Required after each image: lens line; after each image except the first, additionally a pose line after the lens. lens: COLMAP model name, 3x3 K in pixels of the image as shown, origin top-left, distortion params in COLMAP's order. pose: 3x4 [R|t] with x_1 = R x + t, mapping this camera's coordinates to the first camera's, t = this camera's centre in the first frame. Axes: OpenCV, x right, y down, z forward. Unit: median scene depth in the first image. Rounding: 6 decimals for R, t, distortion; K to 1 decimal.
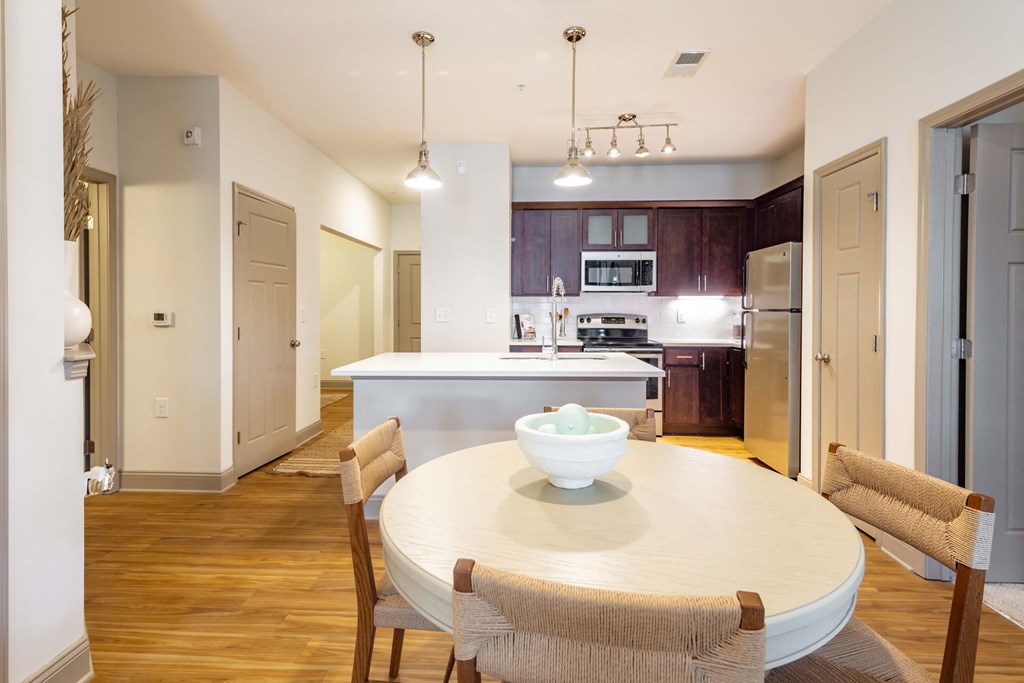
lens RADIAL K [[494.6, 0, 505.2], [0, 494.6, 309.2], [0, 0, 1]] dist [0.017557, -0.000343]
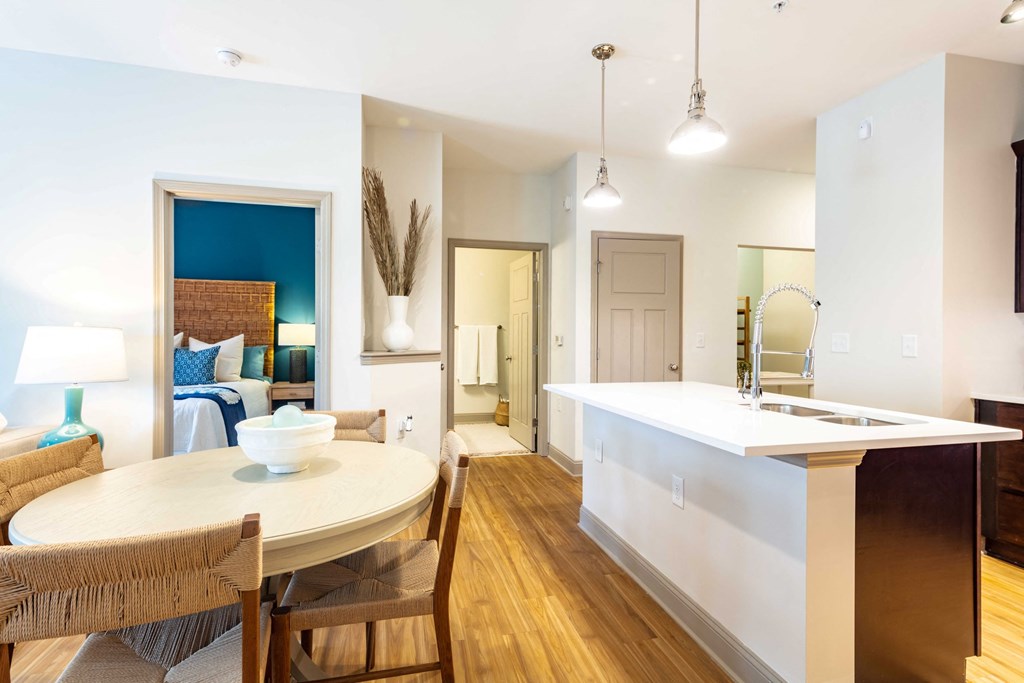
lens RADIAL K [[494.6, 0, 516.7], [0, 494.6, 336.5], [0, 0, 1]] dist [0.017557, -0.000343]
pose [[0.296483, 0.004301, -0.955028, 0.701221], [-0.009058, 0.999958, 0.001691, 0.009411], [0.954995, 0.008149, 0.296509, 0.565290]]
